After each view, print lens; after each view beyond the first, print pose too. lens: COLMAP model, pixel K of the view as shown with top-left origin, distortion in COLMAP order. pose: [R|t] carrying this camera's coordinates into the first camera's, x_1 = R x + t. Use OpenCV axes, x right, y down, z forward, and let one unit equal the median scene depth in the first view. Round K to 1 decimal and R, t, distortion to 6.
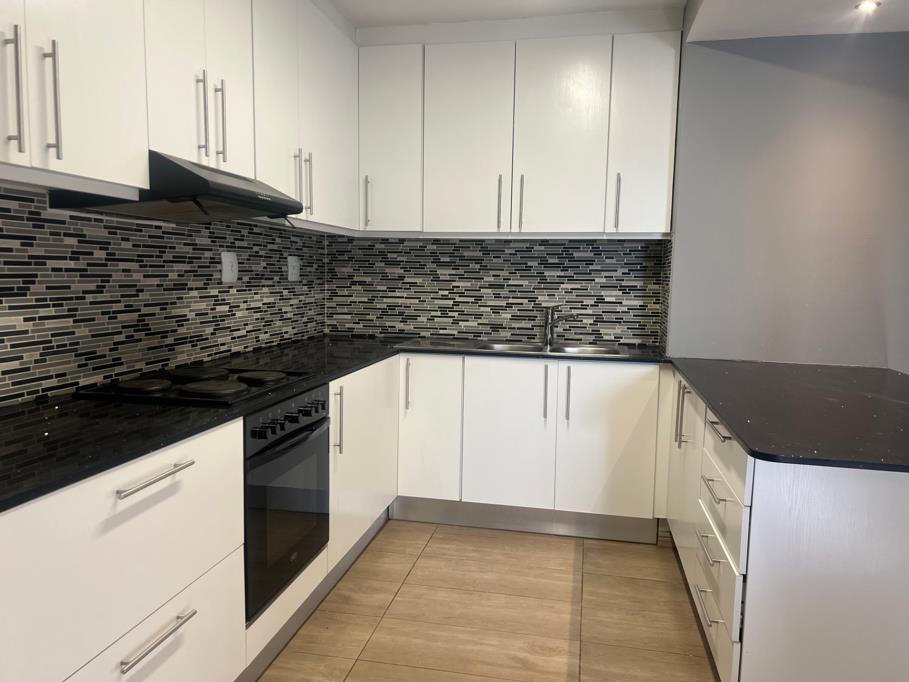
lens RADIAL K [[669.9, 0, 454.5], [0, 669.9, 341.0], [0, 0, 1]] dist [0.004919, -0.003967]
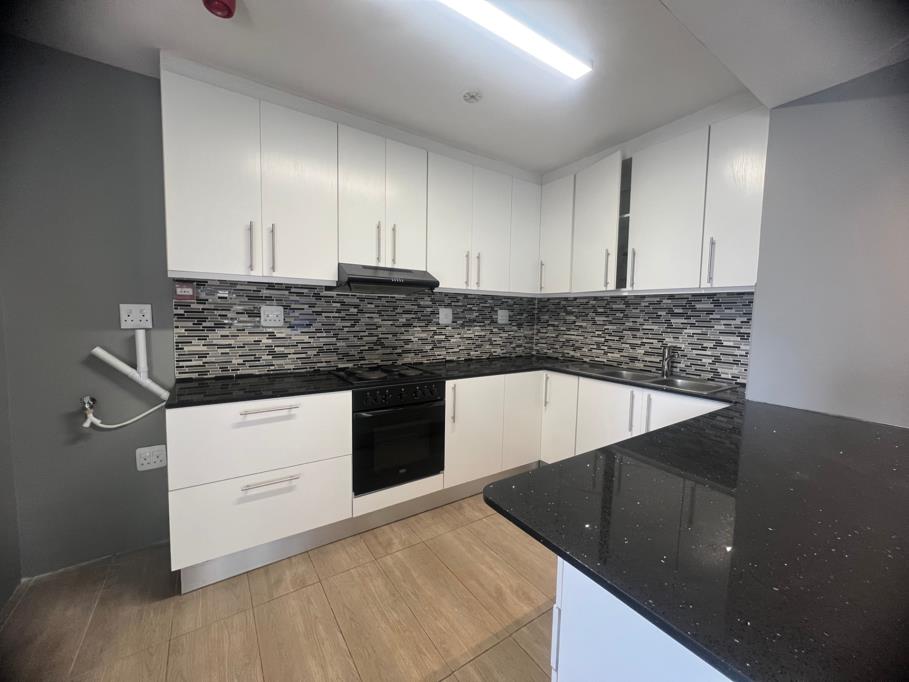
lens RADIAL K [[361.0, 0, 454.5], [0, 361.0, 341.0], [0, 0, 1]] dist [0.000799, -0.000075]
pose [[0.714032, 0.050588, -0.698283, 0.355415], [-0.076634, 0.997040, -0.006130, -0.028293], [0.695907, 0.057889, 0.715795, 0.235083]]
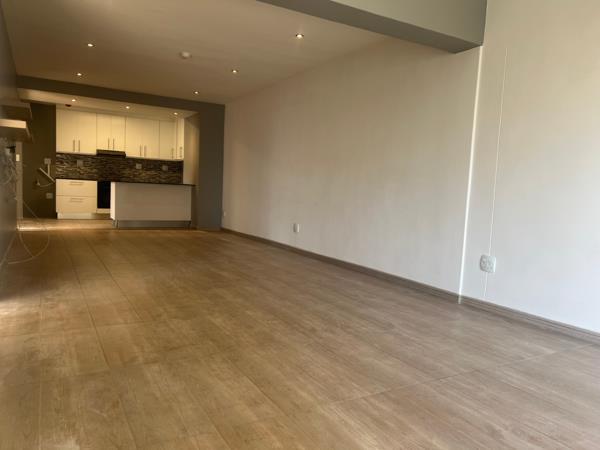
lens RADIAL K [[442.2, 0, 300.0], [0, 442.2, 225.0], [0, 0, 1]] dist [0.004919, -0.003967]
pose [[0.648329, 0.066147, -0.758482, 2.960581], [-0.110581, 0.993836, -0.007849, 0.228056], [0.753287, 0.088963, 0.651647, -0.327763]]
